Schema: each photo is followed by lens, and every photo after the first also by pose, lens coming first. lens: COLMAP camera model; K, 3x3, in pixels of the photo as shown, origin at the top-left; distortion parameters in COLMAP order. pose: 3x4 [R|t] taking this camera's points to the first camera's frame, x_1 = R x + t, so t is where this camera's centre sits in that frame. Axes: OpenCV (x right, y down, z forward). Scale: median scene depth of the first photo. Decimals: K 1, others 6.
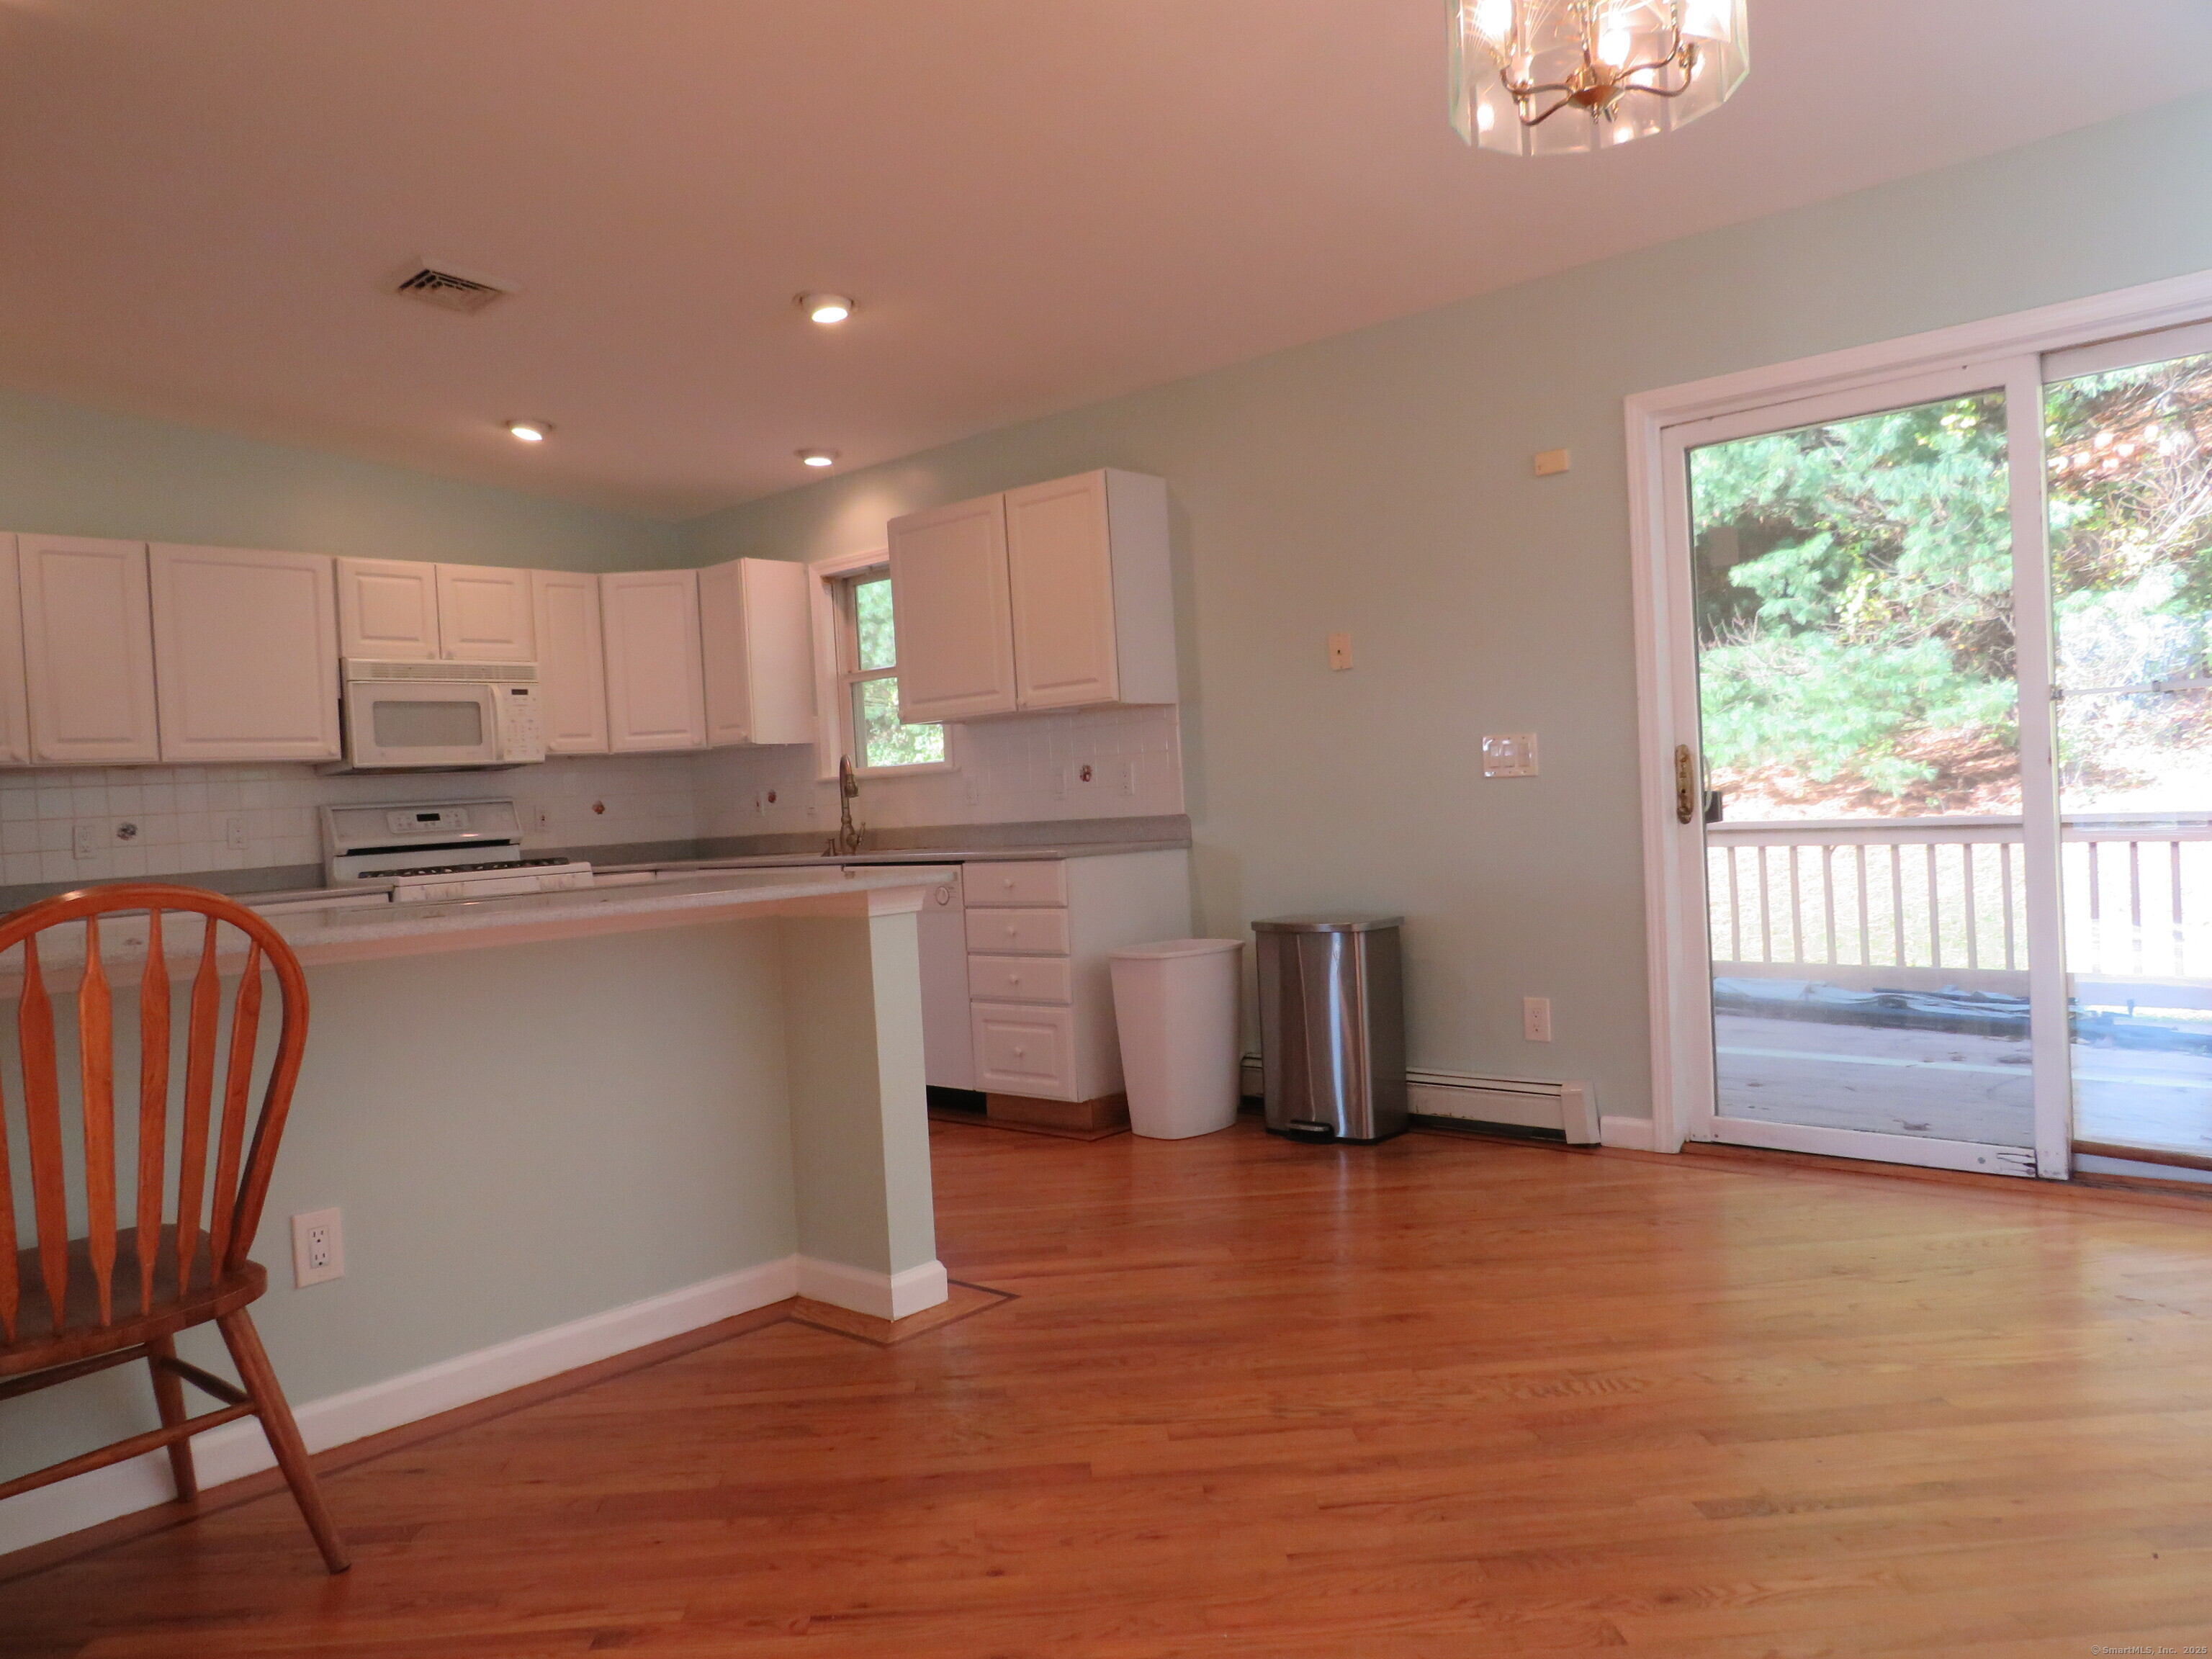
lens RADIAL K [[1567.4, 0, 1106.7], [0, 1567.4, 807.6], [0, 0, 1]] dist [-0.021884, 0.006550]
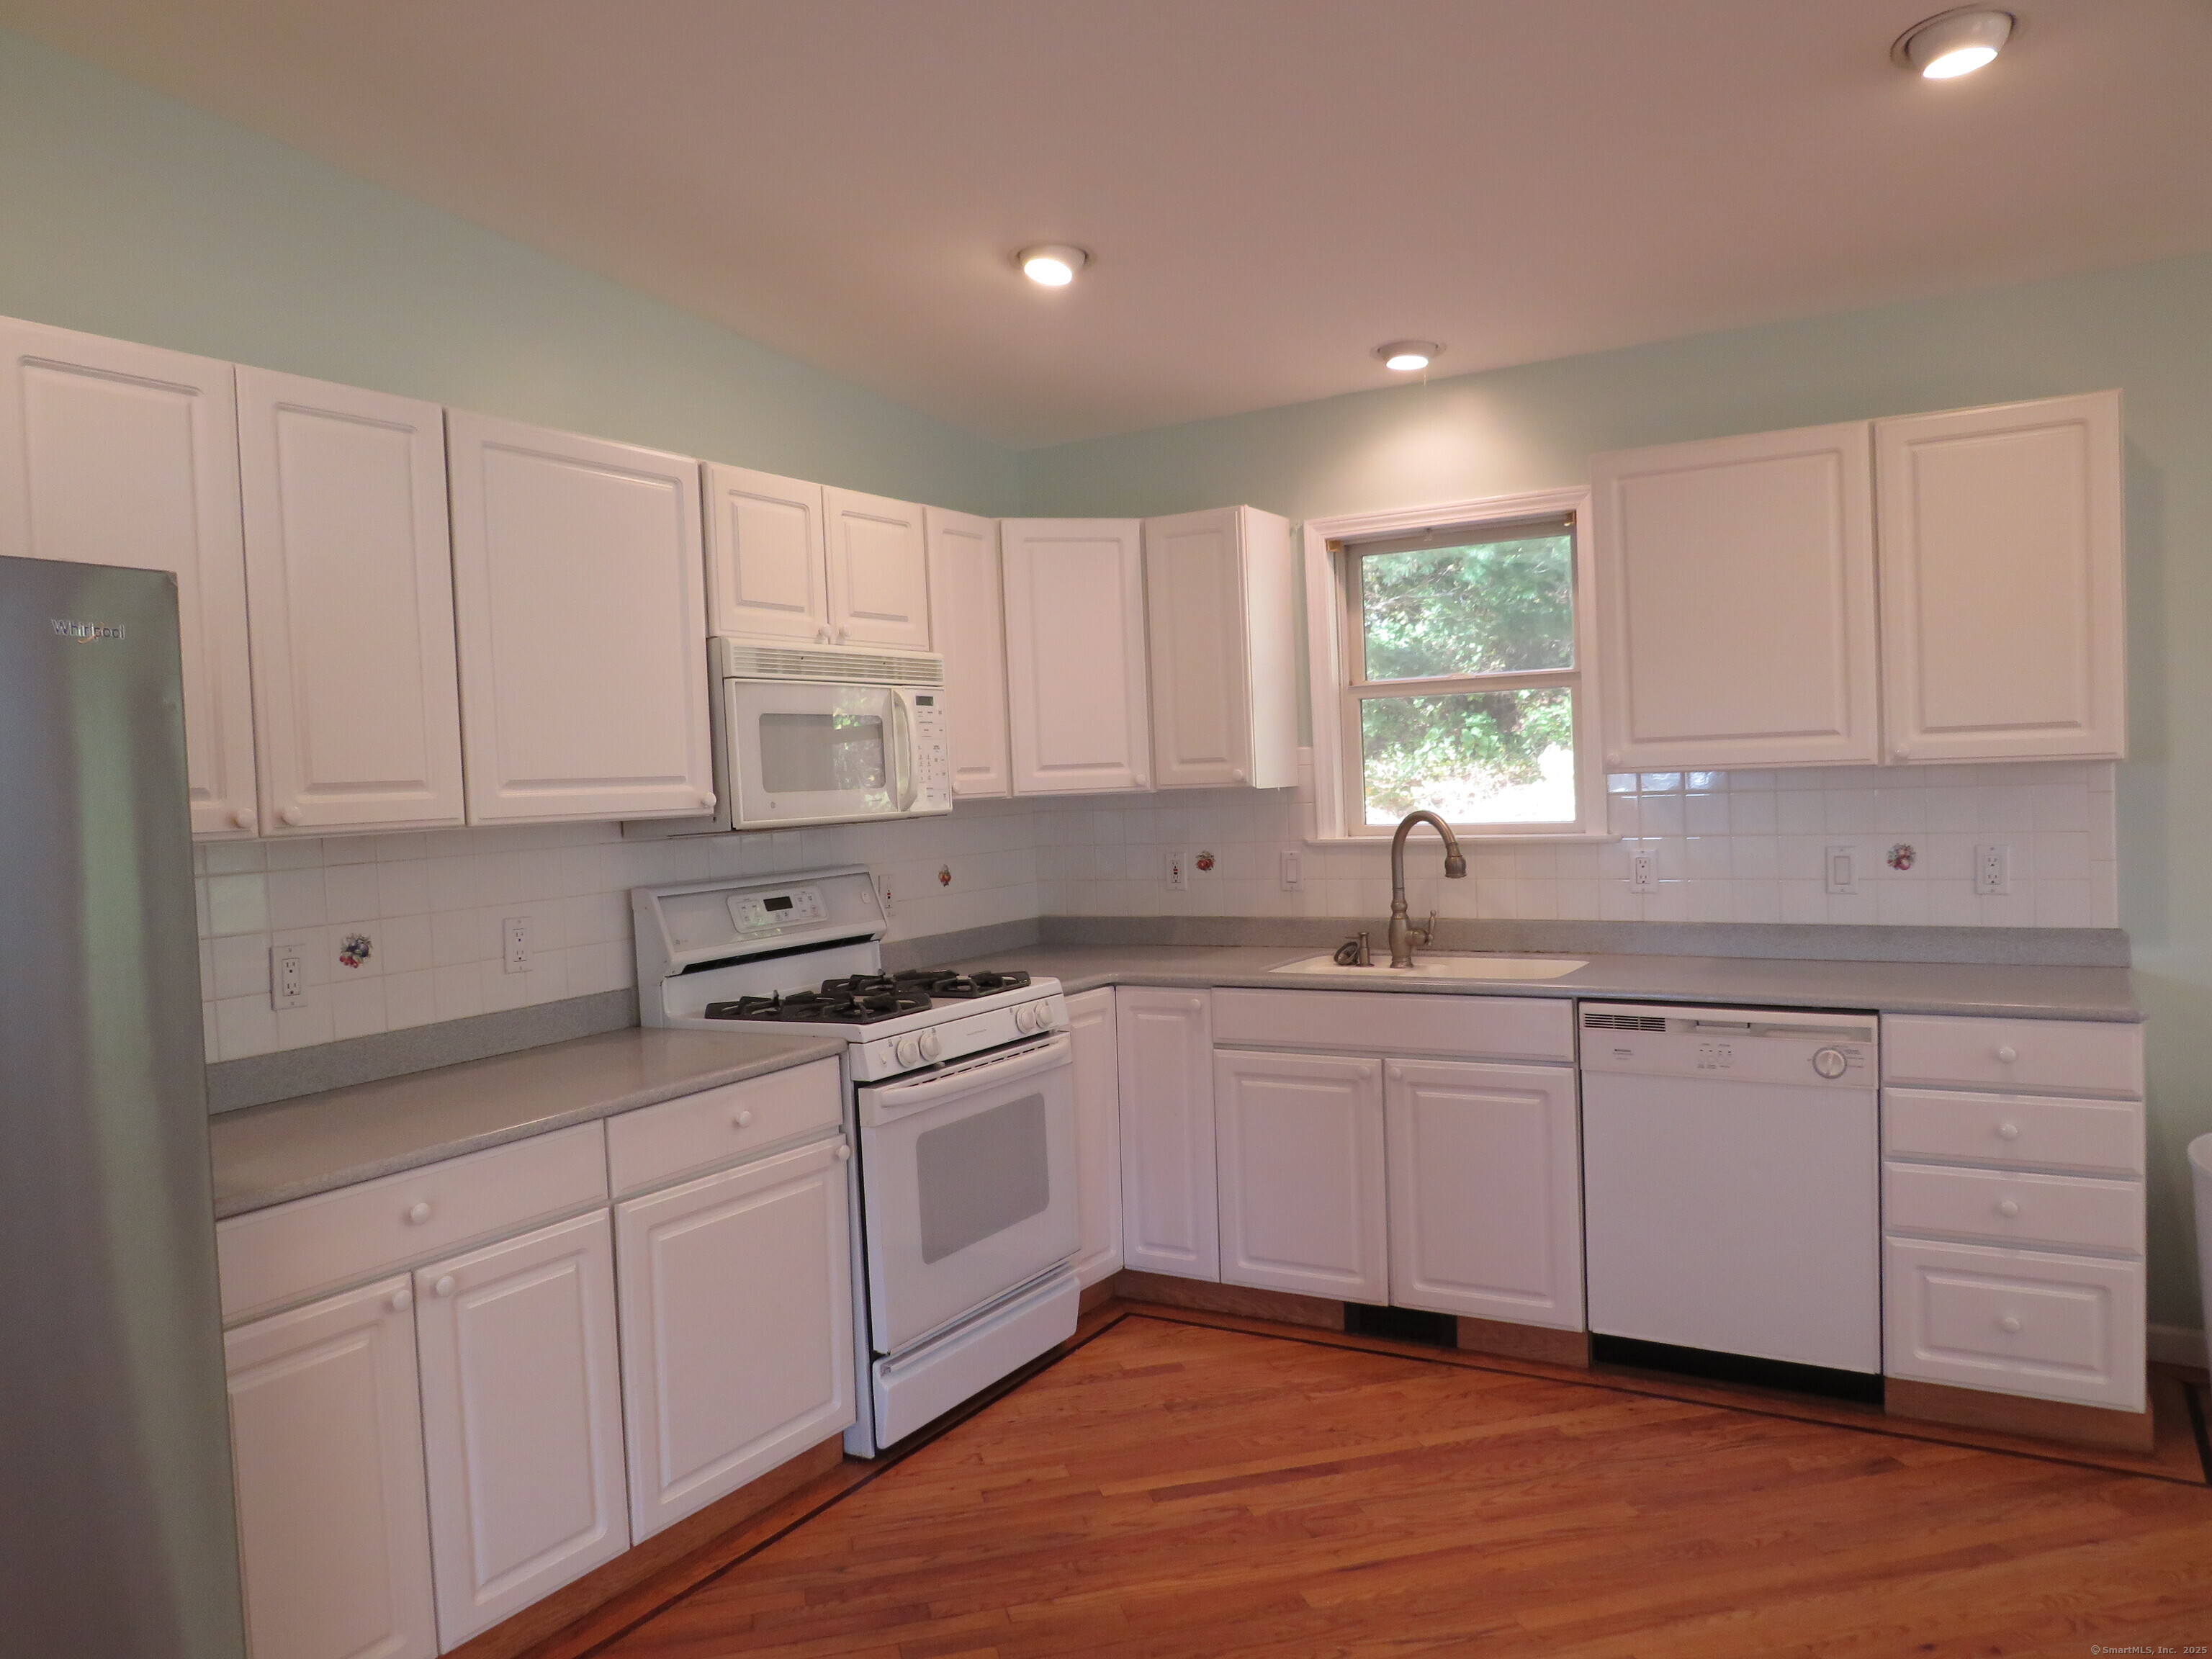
lens RADIAL K [[1567.4, 0, 1115.0], [0, 1567.4, 821.0], [0, 0, 1]] dist [-0.021884, 0.006550]
pose [[0.981183, 0.014982, 0.192498, -0.459261], [-0.017761, 0.999761, 0.012716, -0.038862], [-0.192262, -0.015896, 0.981215, 0.409659]]
